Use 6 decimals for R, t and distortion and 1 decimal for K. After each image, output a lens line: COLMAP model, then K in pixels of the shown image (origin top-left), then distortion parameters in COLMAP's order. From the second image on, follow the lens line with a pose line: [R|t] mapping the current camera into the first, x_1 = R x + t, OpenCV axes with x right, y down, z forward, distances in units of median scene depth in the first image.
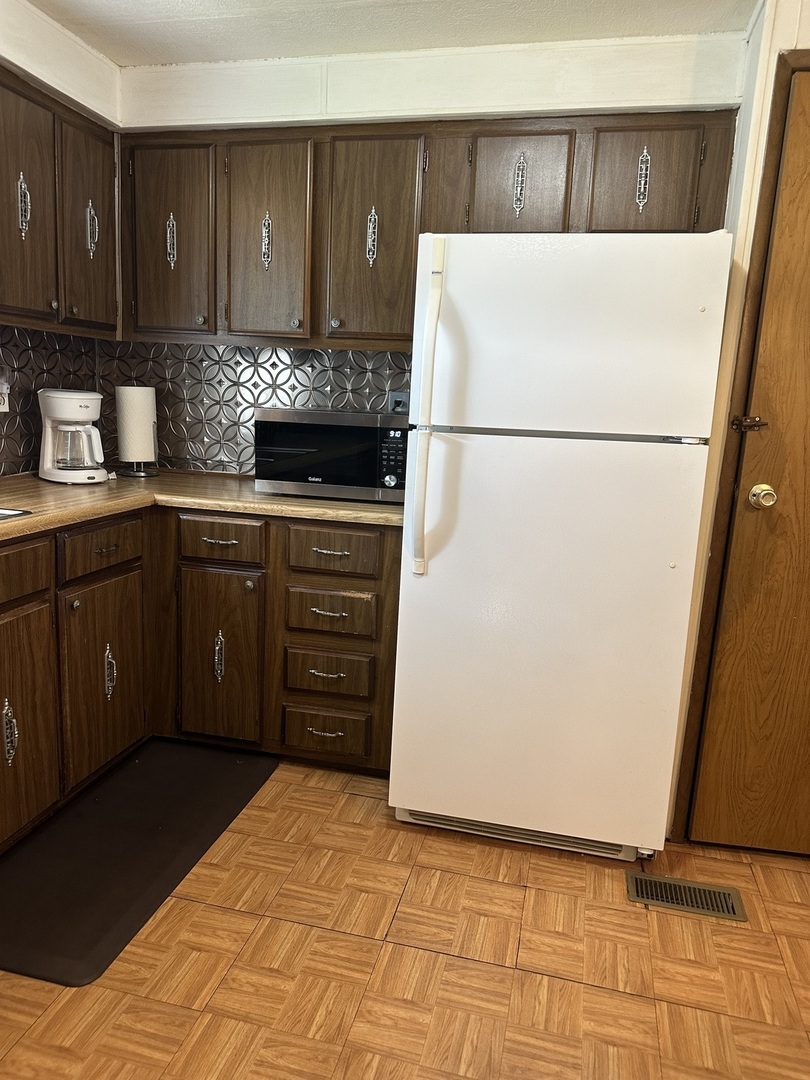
lens RADIAL K [[769.6, 0, 405.0], [0, 769.6, 540.0], [0, 0, 1]] dist [0.046390, -0.050320]
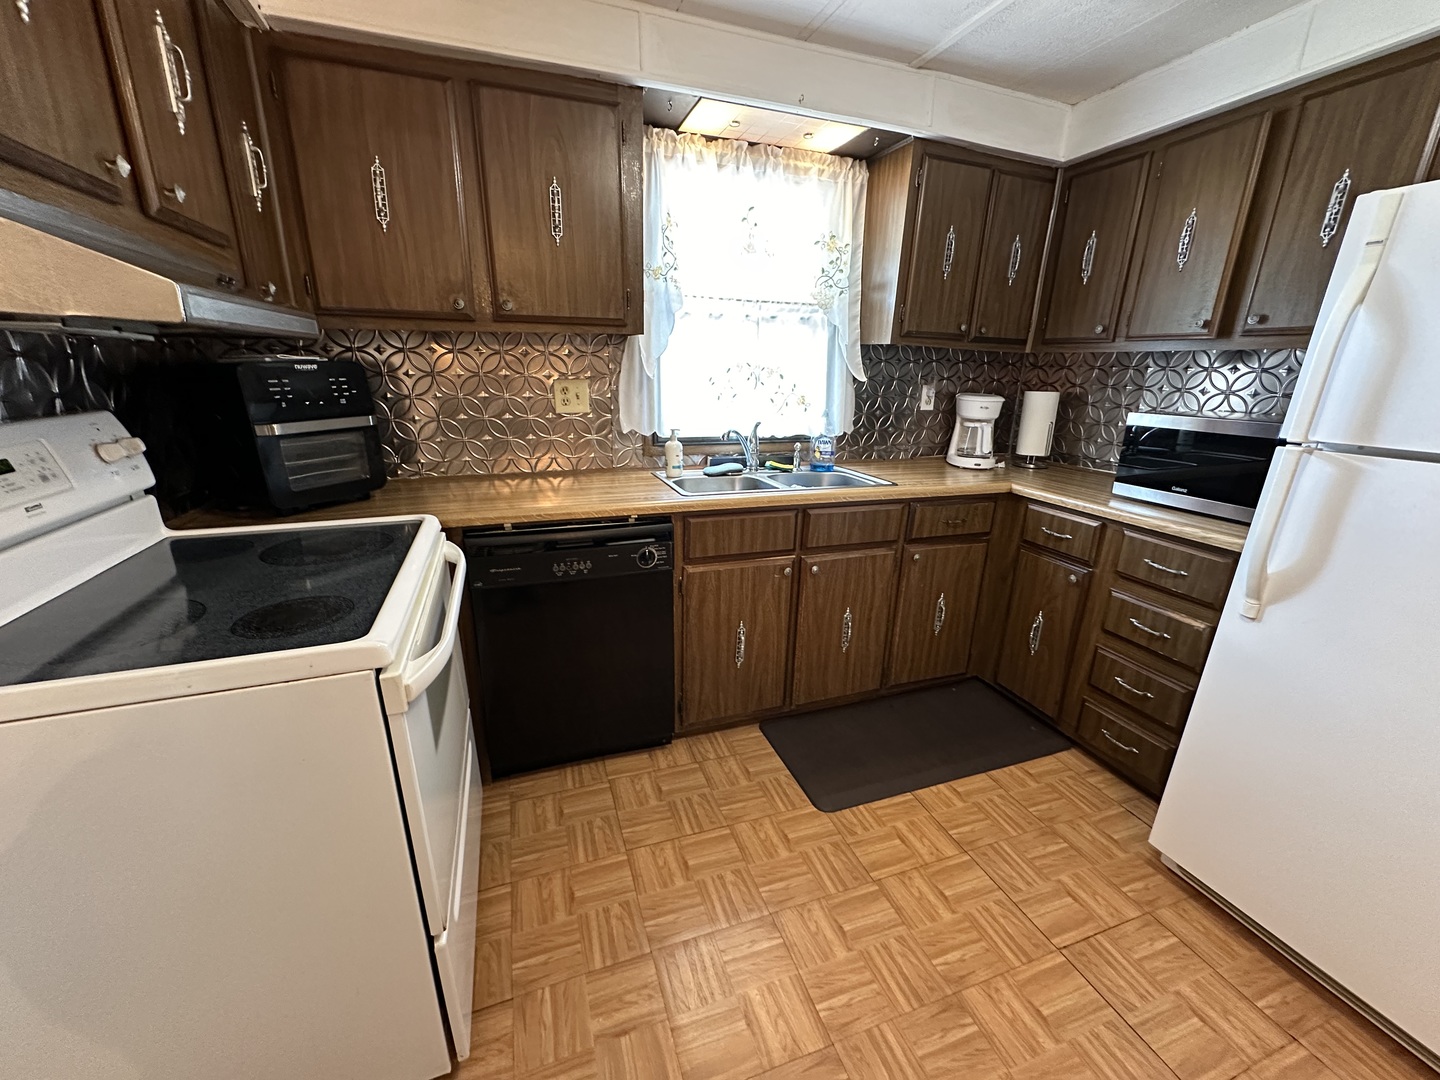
lens RADIAL K [[574.6, 0, 718.2], [0, 574.6, 542.7], [0, 0, 1]] dist [-0.003561, 0.000495]
pose [[0.554714, 0.216995, -0.803247, 0.159977], [-0.166265, 0.974831, 0.148526, -0.028444], [0.815260, 0.051162, 0.576831, 0.137343]]
